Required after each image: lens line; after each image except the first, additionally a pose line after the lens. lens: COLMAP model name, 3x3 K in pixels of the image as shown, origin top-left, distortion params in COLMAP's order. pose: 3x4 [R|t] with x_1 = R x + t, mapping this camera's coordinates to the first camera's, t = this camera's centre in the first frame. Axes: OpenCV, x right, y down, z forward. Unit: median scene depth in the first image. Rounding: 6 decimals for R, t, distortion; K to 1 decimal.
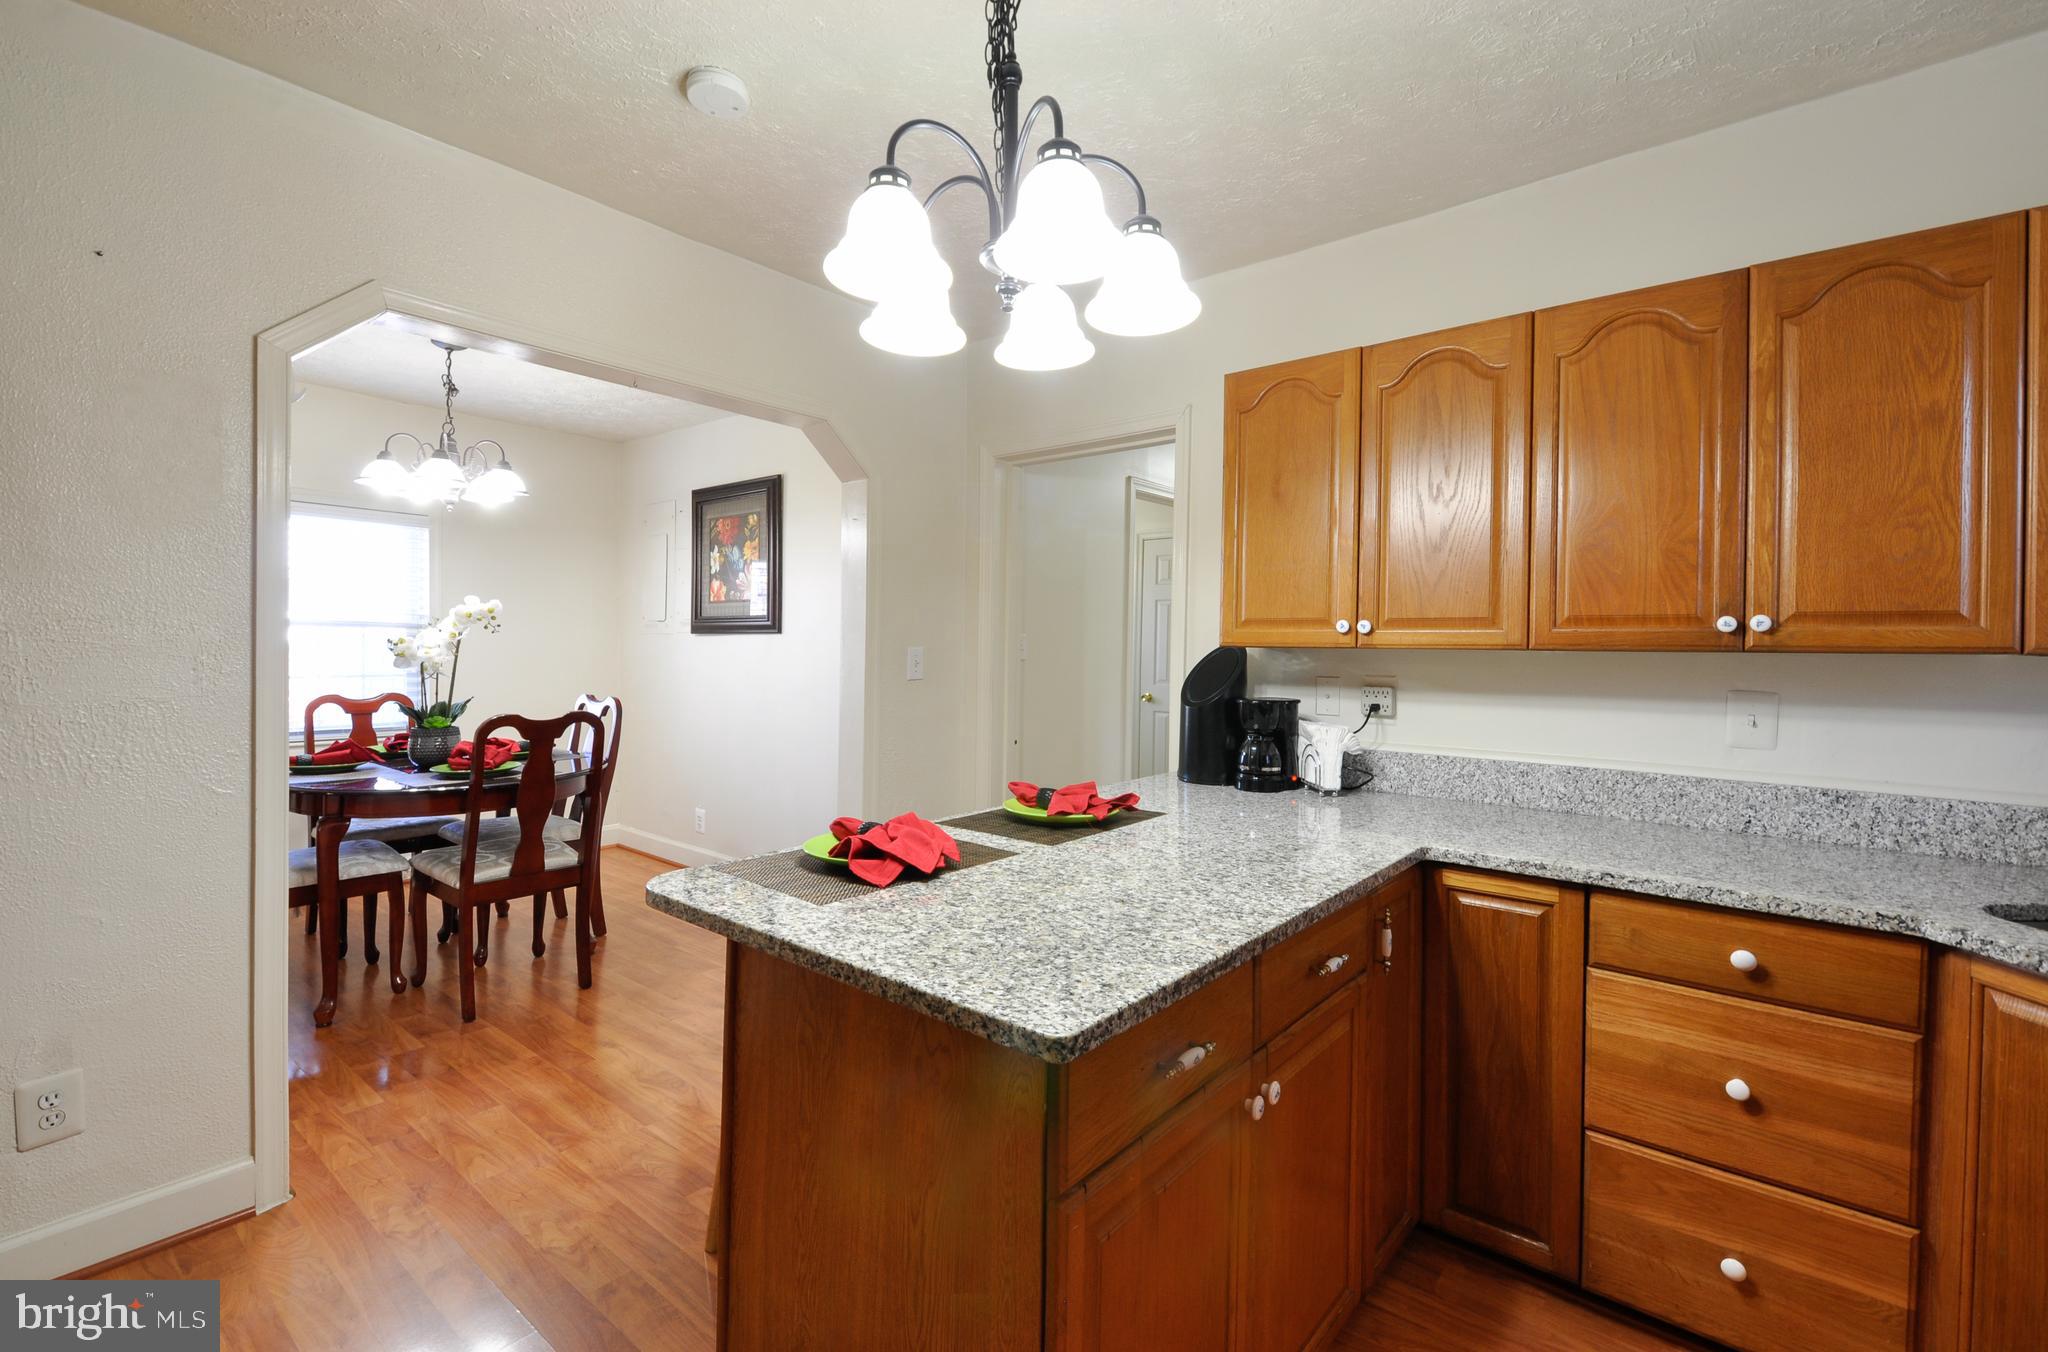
lens RADIAL K [[906.7, 0, 1008.5], [0, 906.7, 647.5], [0, 0, 1]] dist [0.000613, -0.007397]
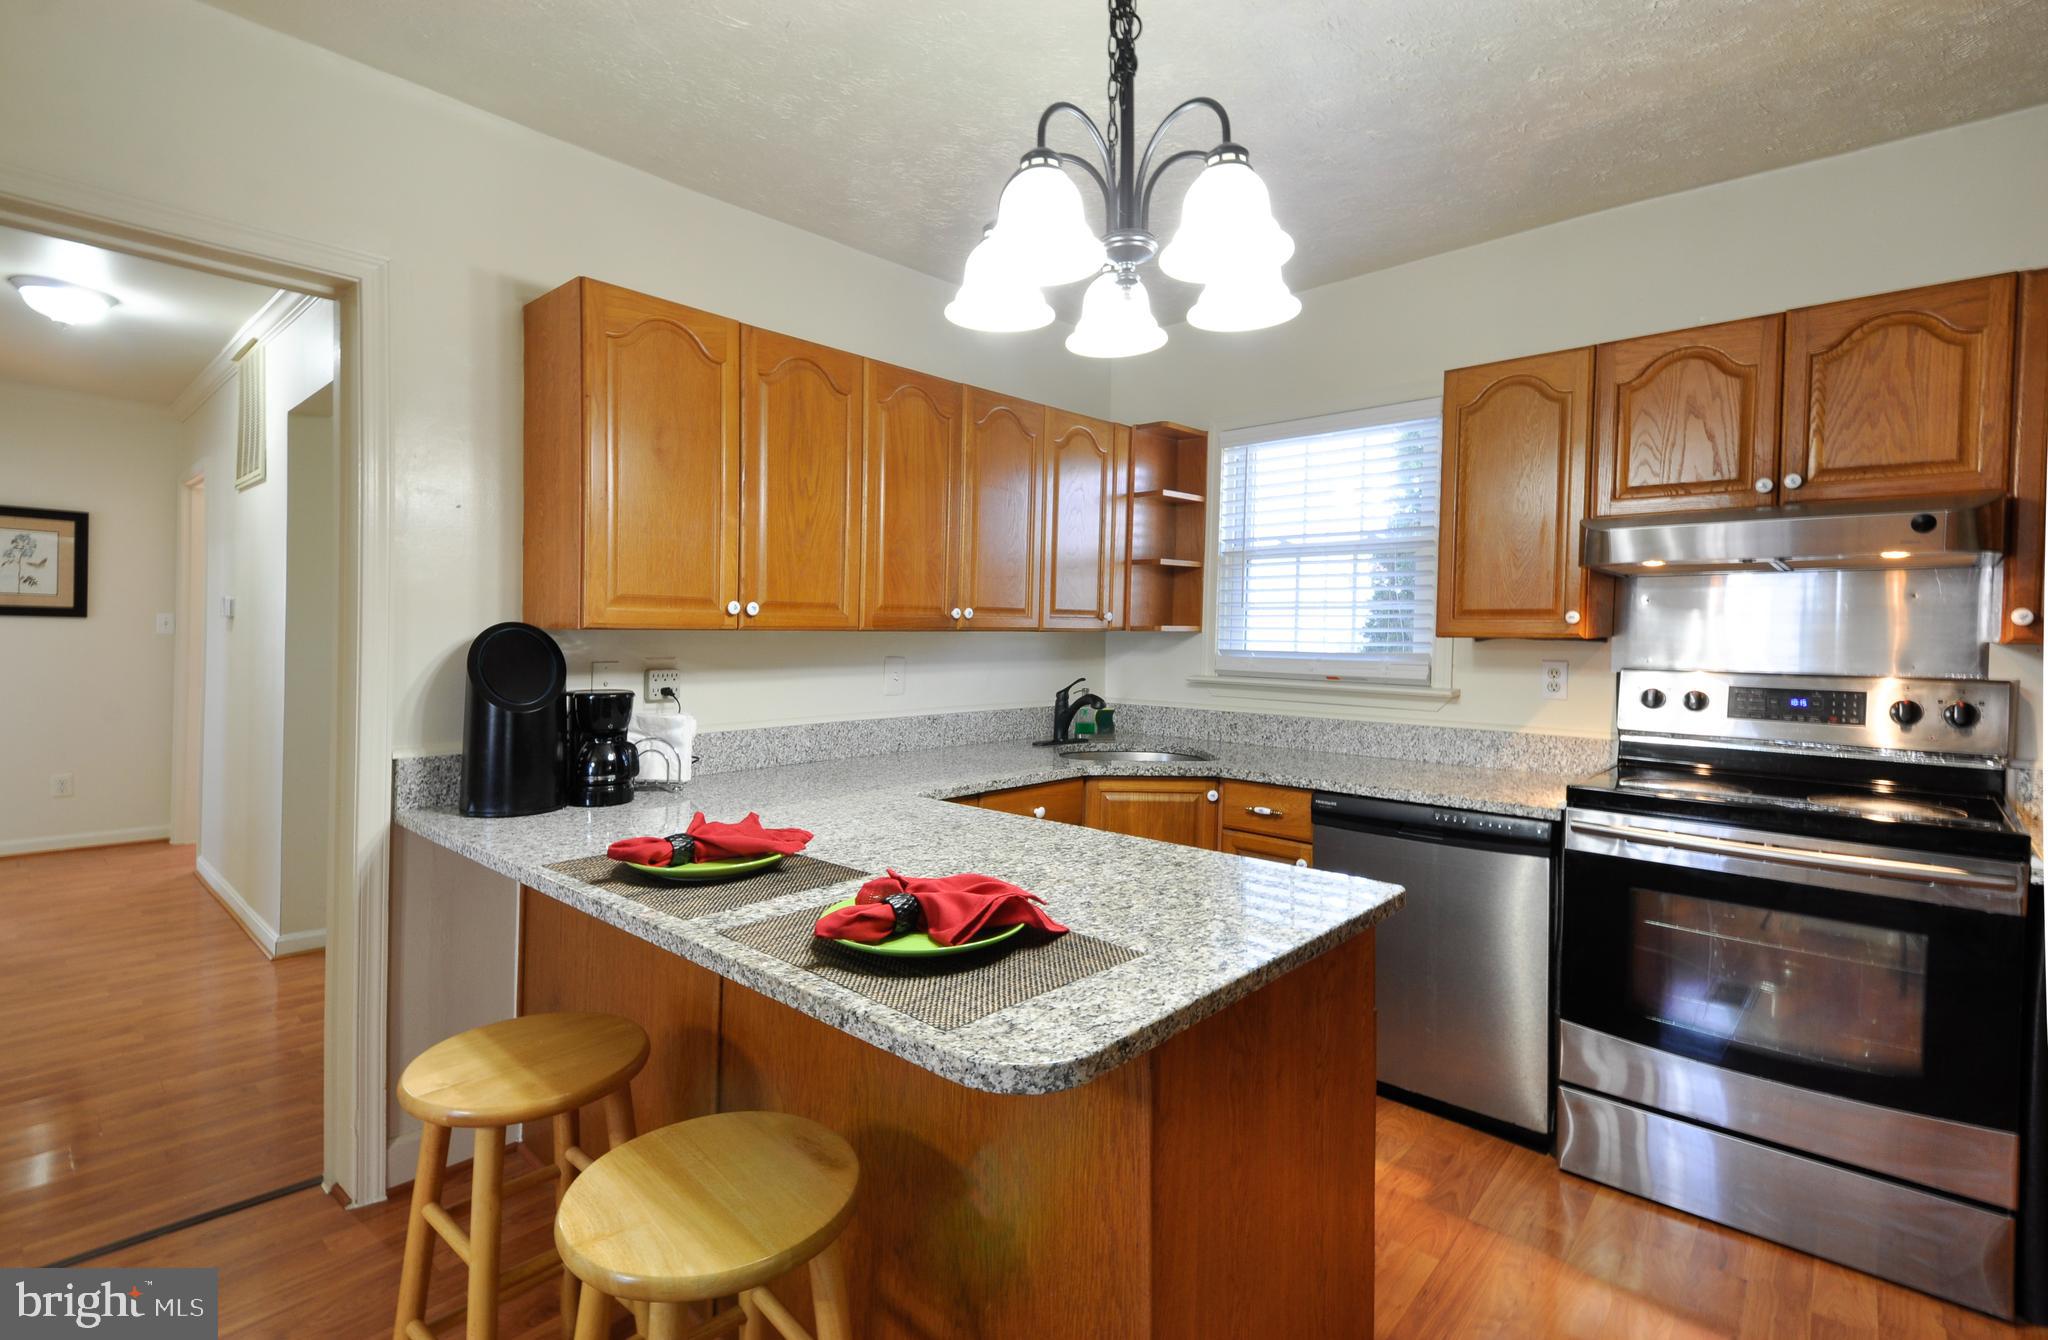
lens RADIAL K [[949.5, 0, 1010.9], [0, 949.5, 651.1], [0, 0, 1]] dist [0.015380, -0.004698]
pose [[0.046016, -0.033566, 0.998377, -1.022954], [-0.003925, 0.999422, 0.033782, -0.020533], [-0.998933, -0.005473, 0.045858, 1.032692]]
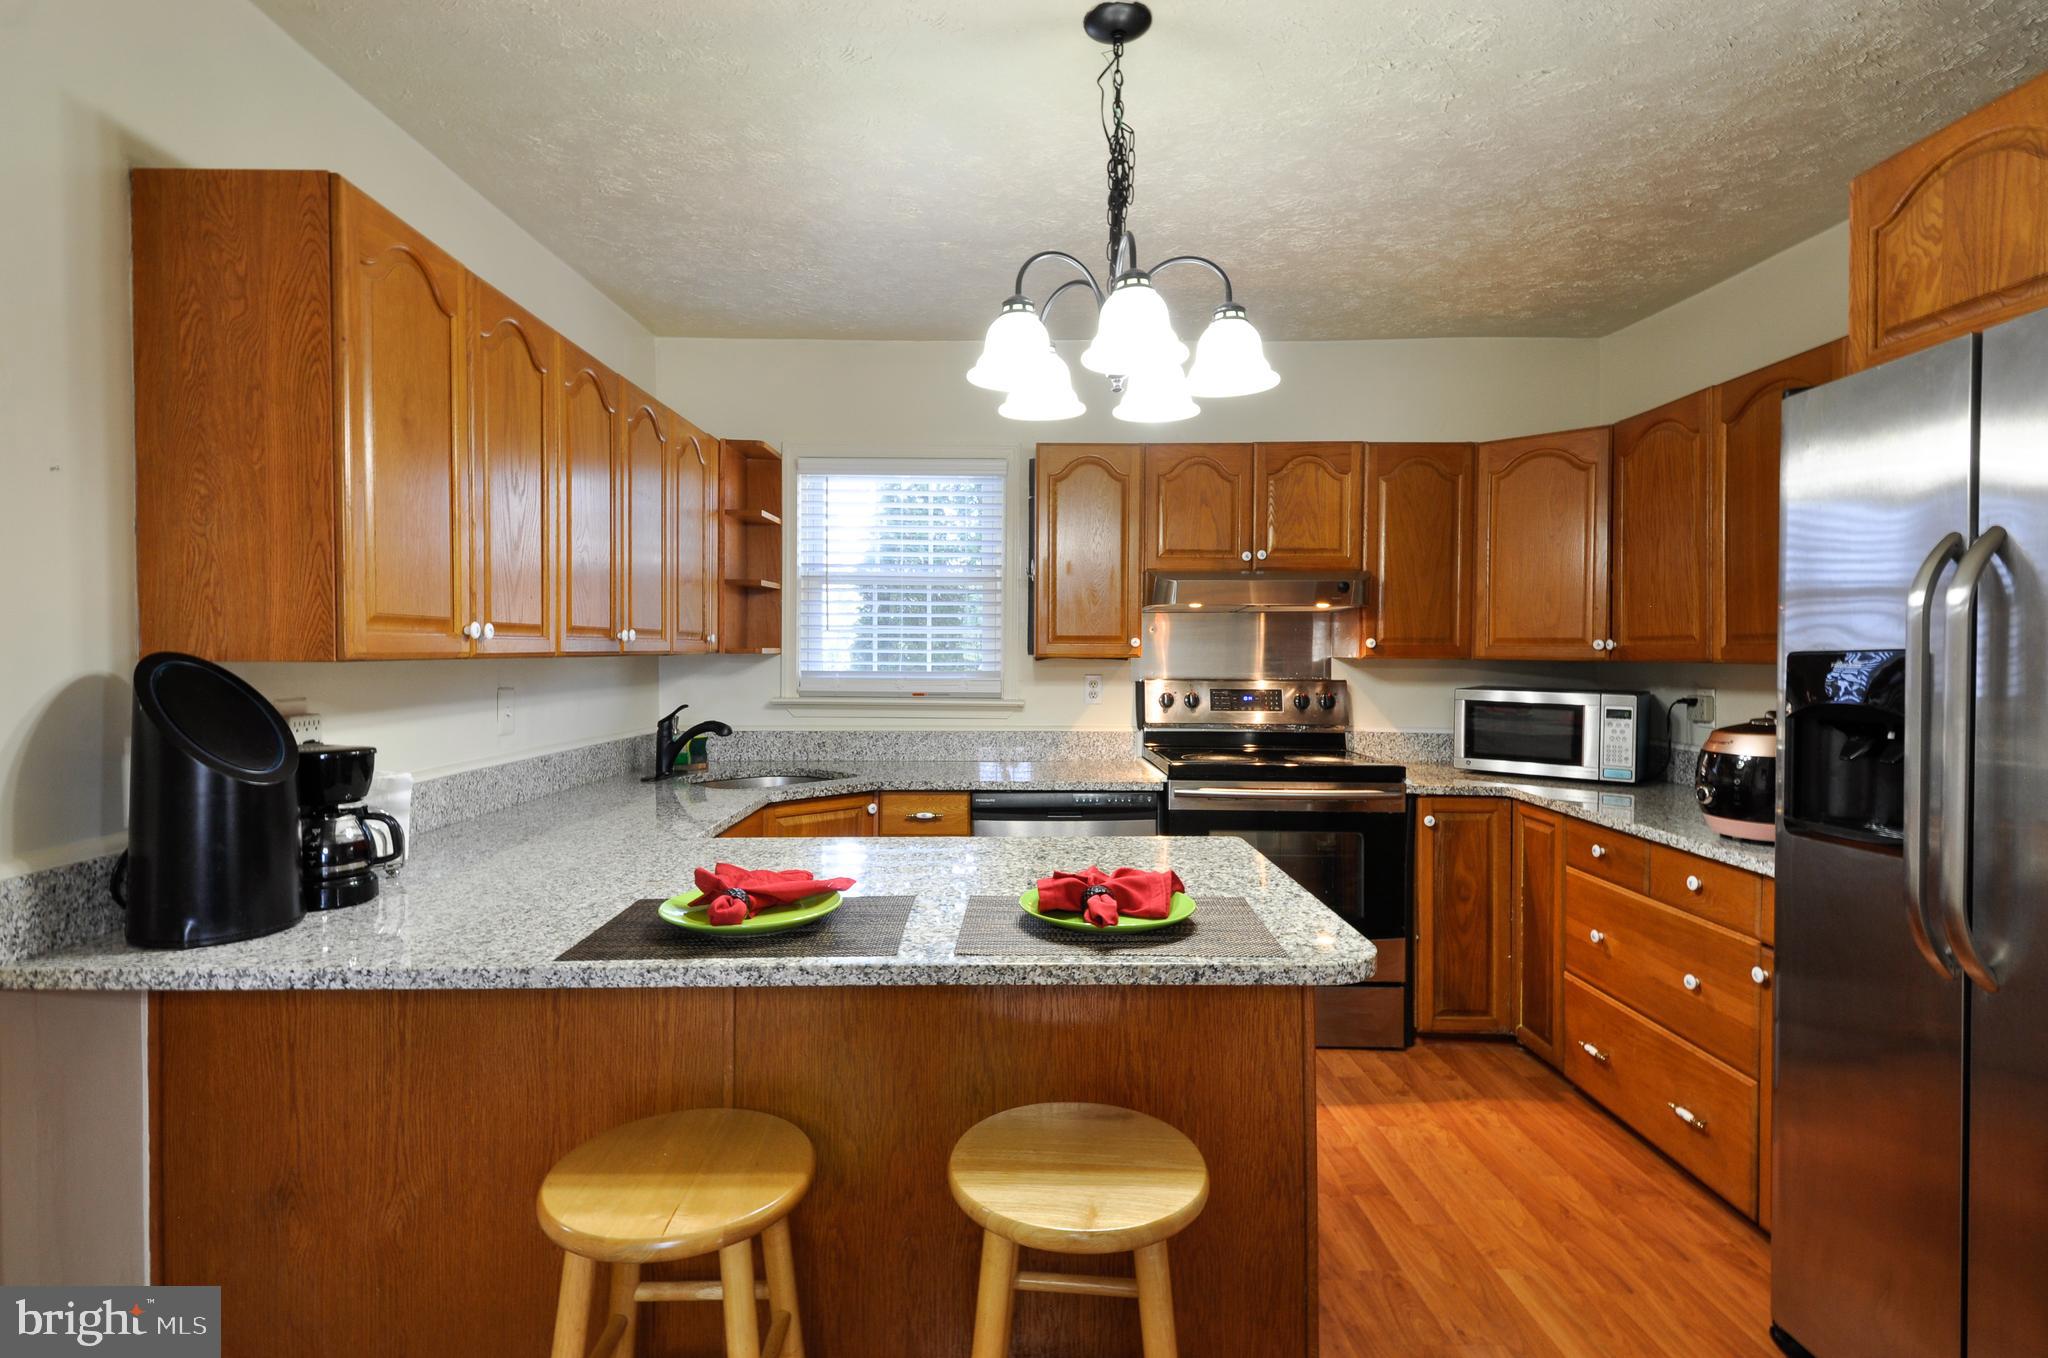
lens RADIAL K [[1004.3, 0, 1008.4], [0, 1004.3, 664.3], [0, 0, 1]] dist [0.040393, -0.013073]
pose [[-0.640792, -0.023743, 0.767347, -0.929431], [-0.007484, 0.999667, 0.024682, -0.031505], [-0.767678, 0.010074, -0.640757, 1.912211]]
